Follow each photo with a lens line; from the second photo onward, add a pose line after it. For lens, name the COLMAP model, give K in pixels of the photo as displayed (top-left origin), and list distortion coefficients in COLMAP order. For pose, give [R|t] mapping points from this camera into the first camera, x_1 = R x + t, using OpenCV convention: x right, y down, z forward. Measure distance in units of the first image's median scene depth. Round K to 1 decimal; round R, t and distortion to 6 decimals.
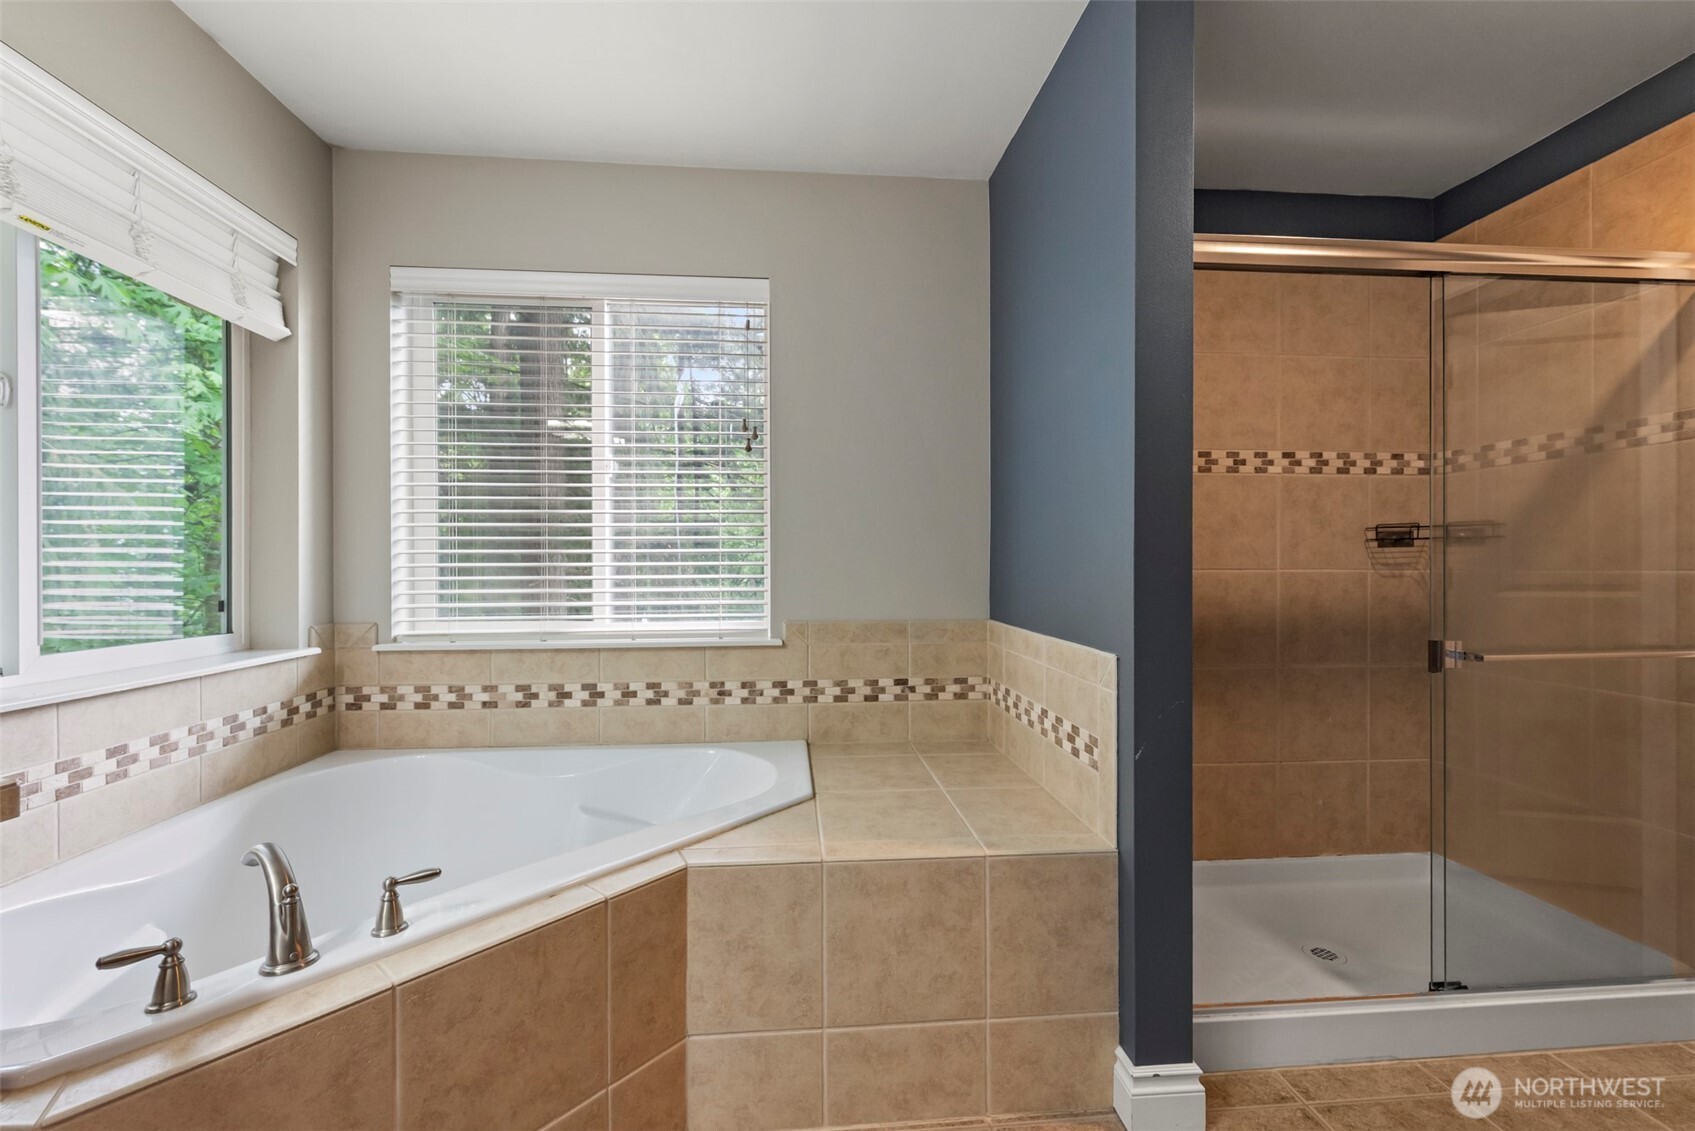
lens RADIAL K [[673.8, 0, 844.7], [0, 673.8, 568.8], [0, 0, 1]] dist [0.002273, -0.002269]
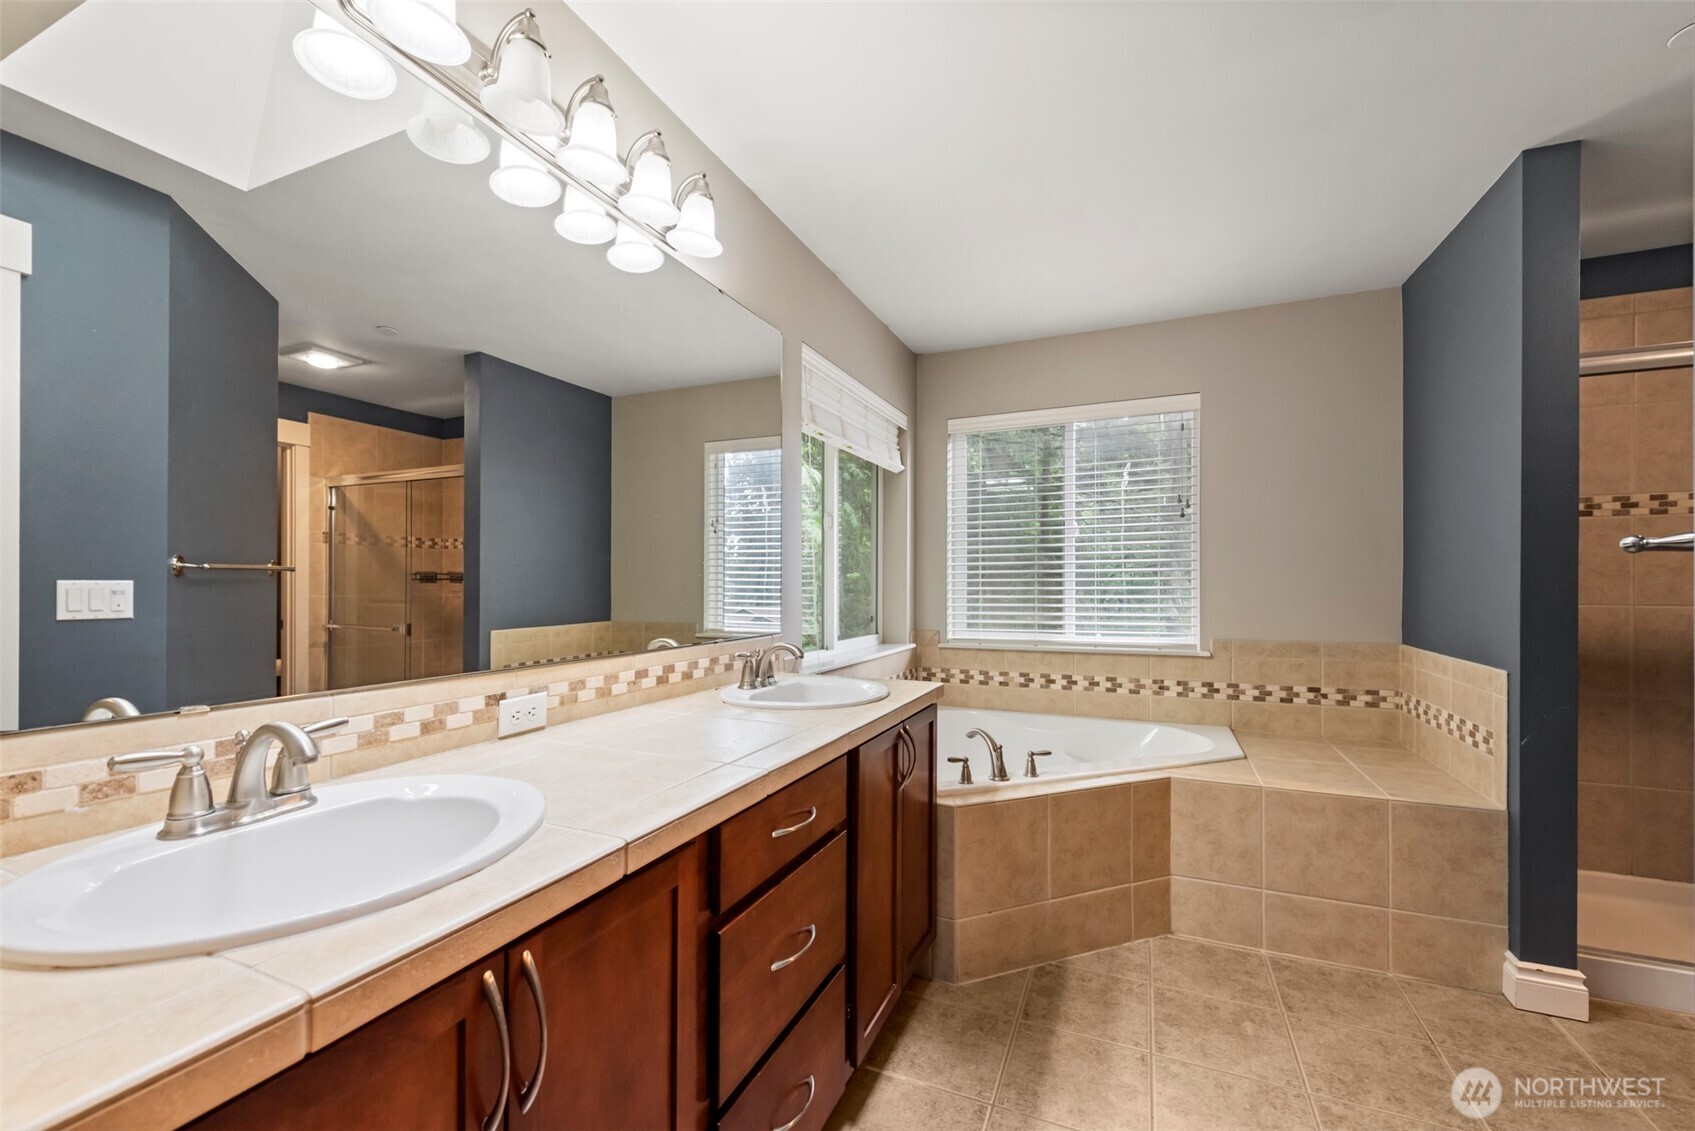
lens RADIAL K [[673.8, 0, 846.9], [0, 673.8, 585.2], [0, 0, 1]] dist [0.002273, -0.002269]
pose [[0.875639, -0.000167, -0.482965, -0.108100], [0.000255, 1.000000, 0.000117, -0.045842], [0.482965, -0.000226, 0.875639, -0.796124]]
